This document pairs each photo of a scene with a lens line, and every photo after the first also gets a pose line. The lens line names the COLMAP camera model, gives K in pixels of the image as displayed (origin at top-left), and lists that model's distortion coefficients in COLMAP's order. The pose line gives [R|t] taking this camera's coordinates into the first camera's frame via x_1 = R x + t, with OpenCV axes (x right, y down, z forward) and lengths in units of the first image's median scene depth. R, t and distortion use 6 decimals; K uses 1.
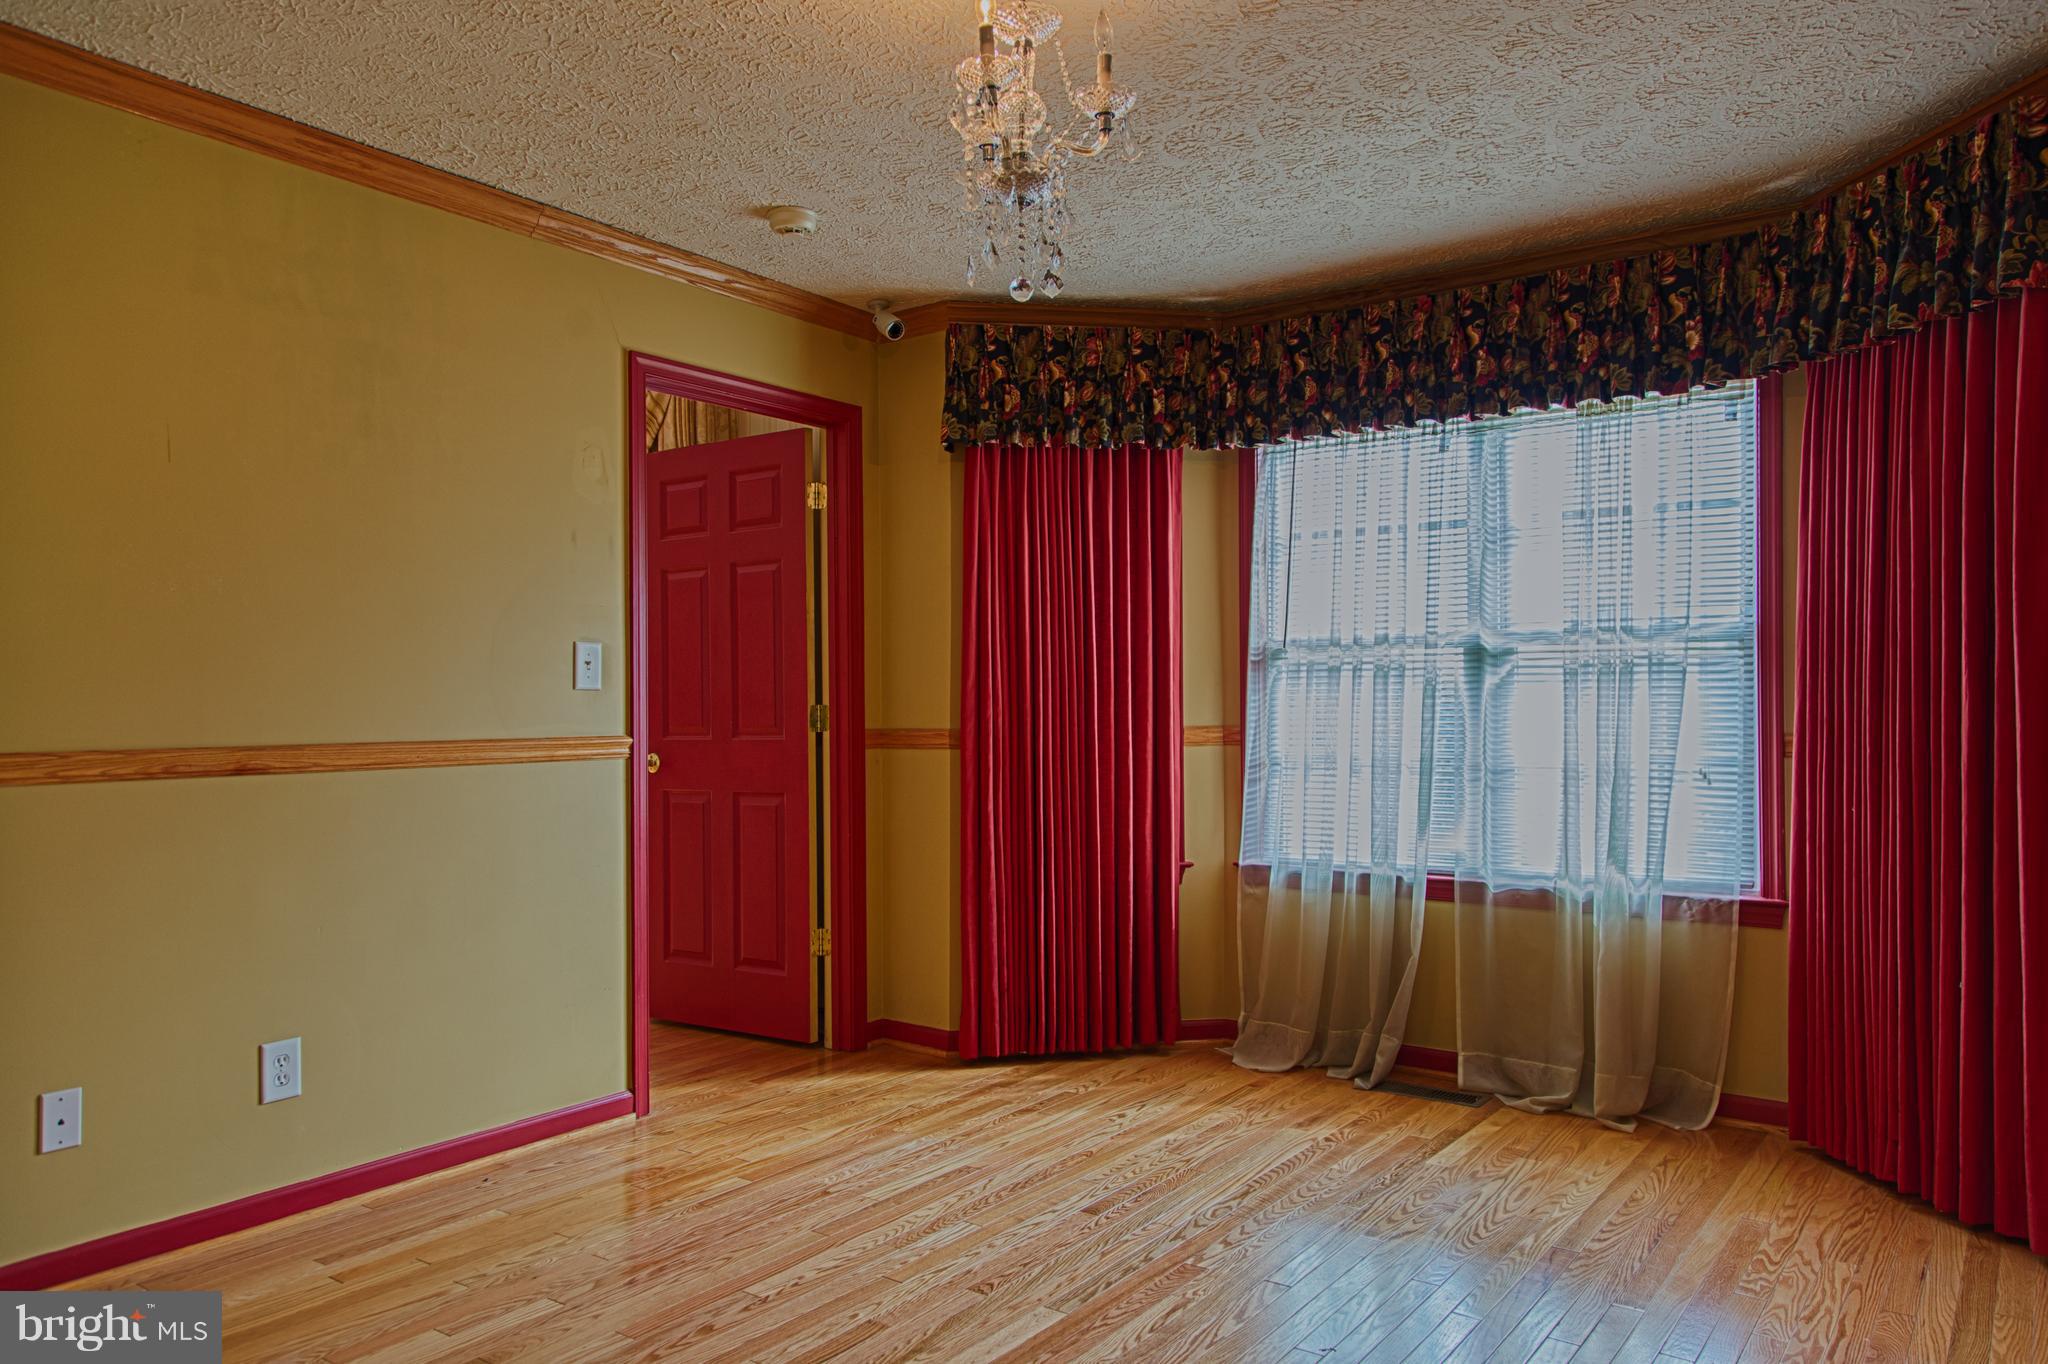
lens RADIAL K [[1396.9, 0, 1027.3], [0, 1396.9, 689.3], [0, 0, 1]] dist [0.007166, -0.000190]
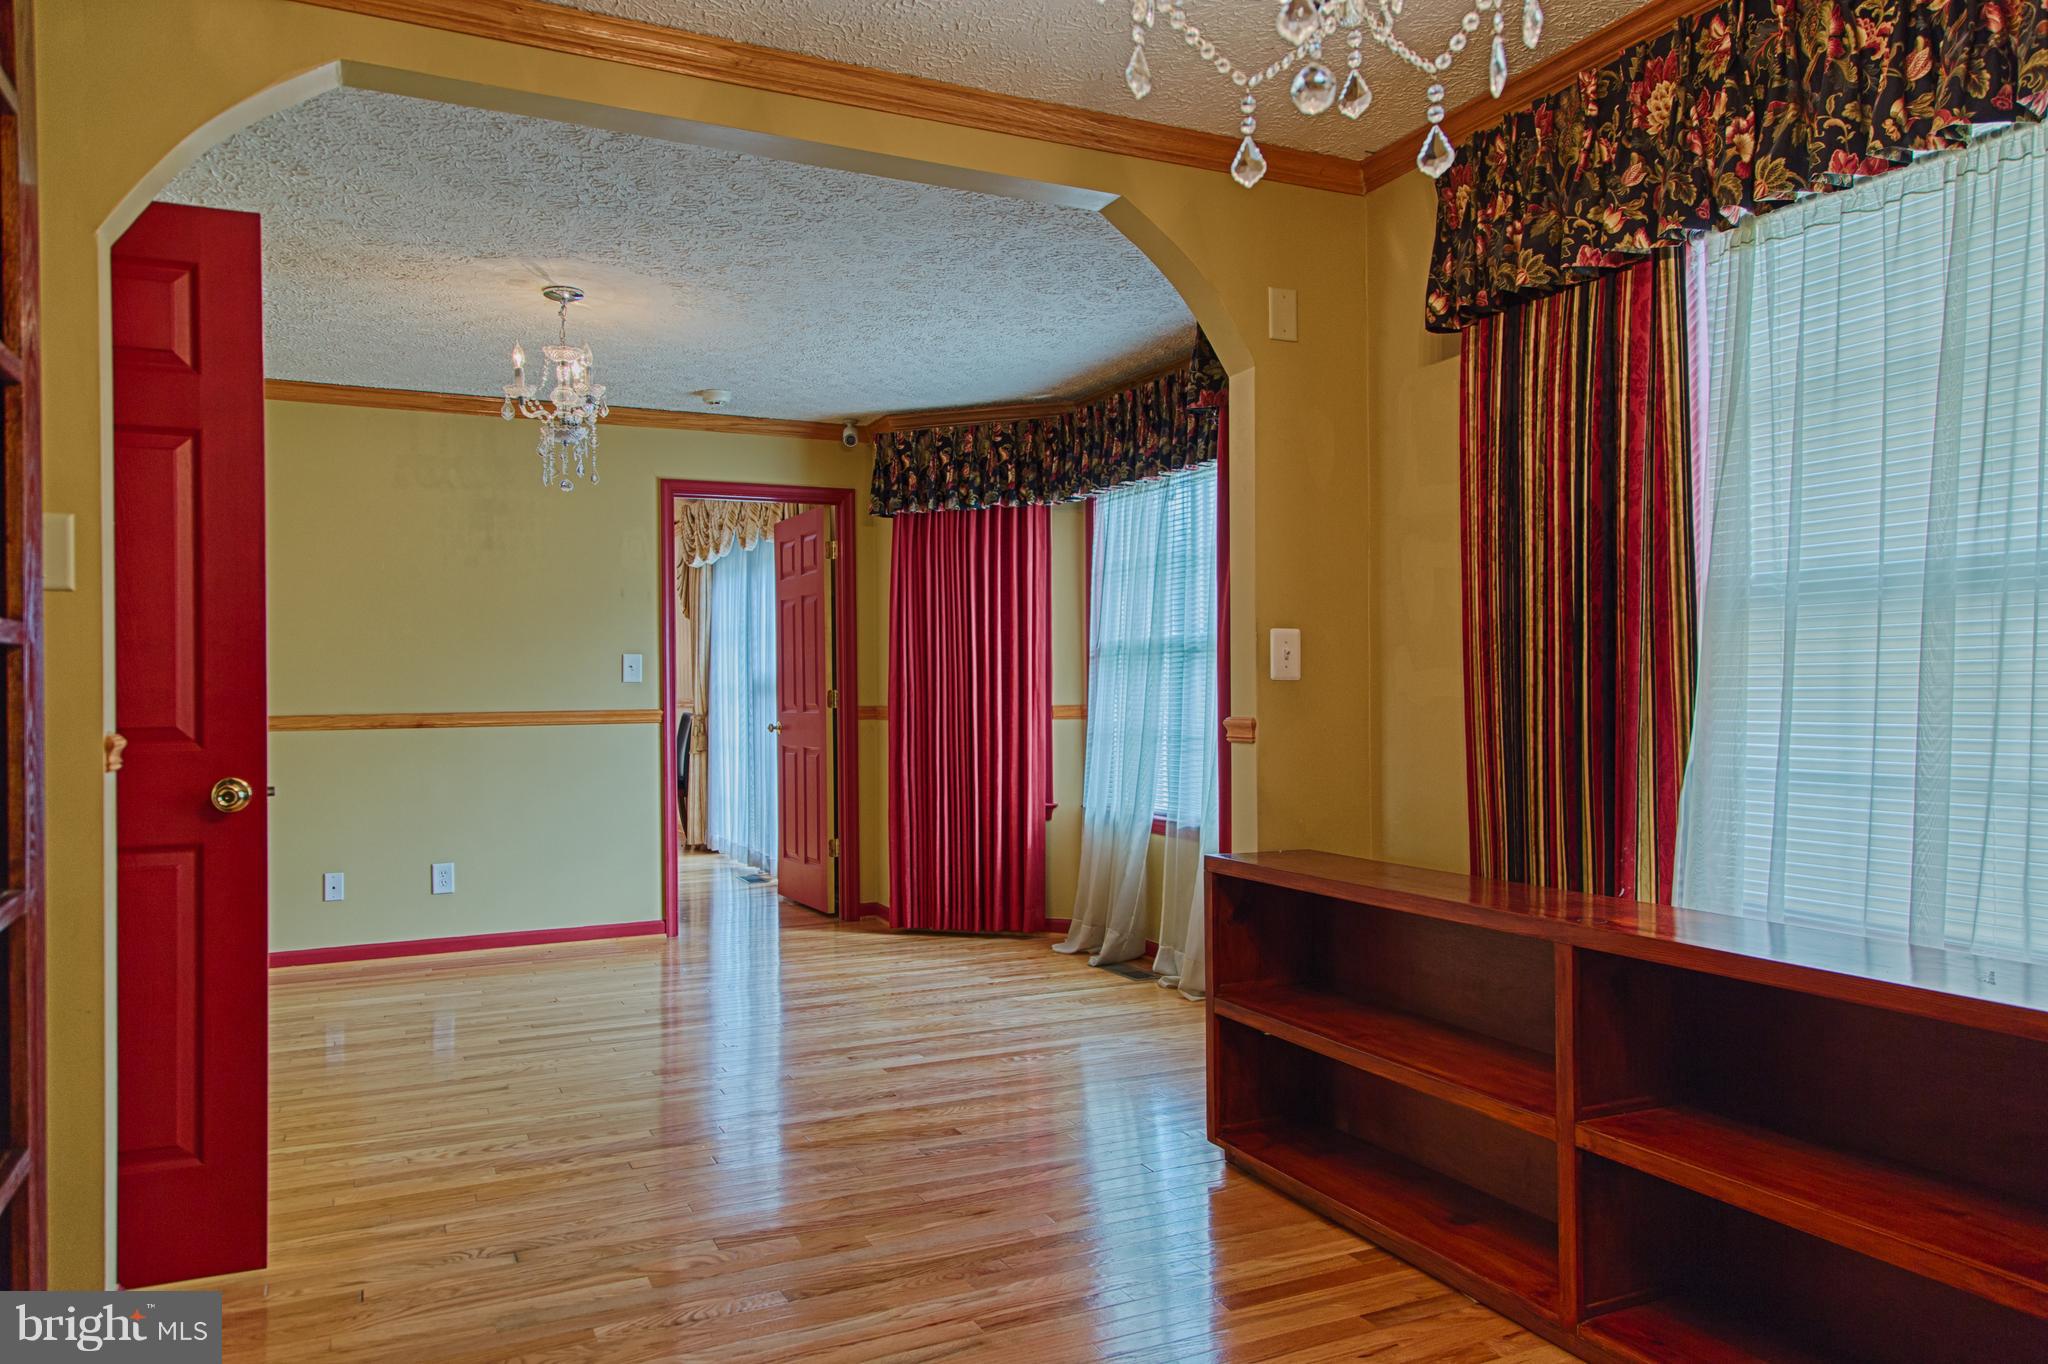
lens RADIAL K [[1396.9, 0, 1018.9], [0, 1396.9, 691.9], [0, 0, 1]] dist [0.007166, -0.000190]
pose [[0.879519, -0.000505, -0.475863, 0.785874], [0.009830, 0.999805, 0.017108, -0.010838], [0.475761, -0.019725, 0.879353, -0.239363]]
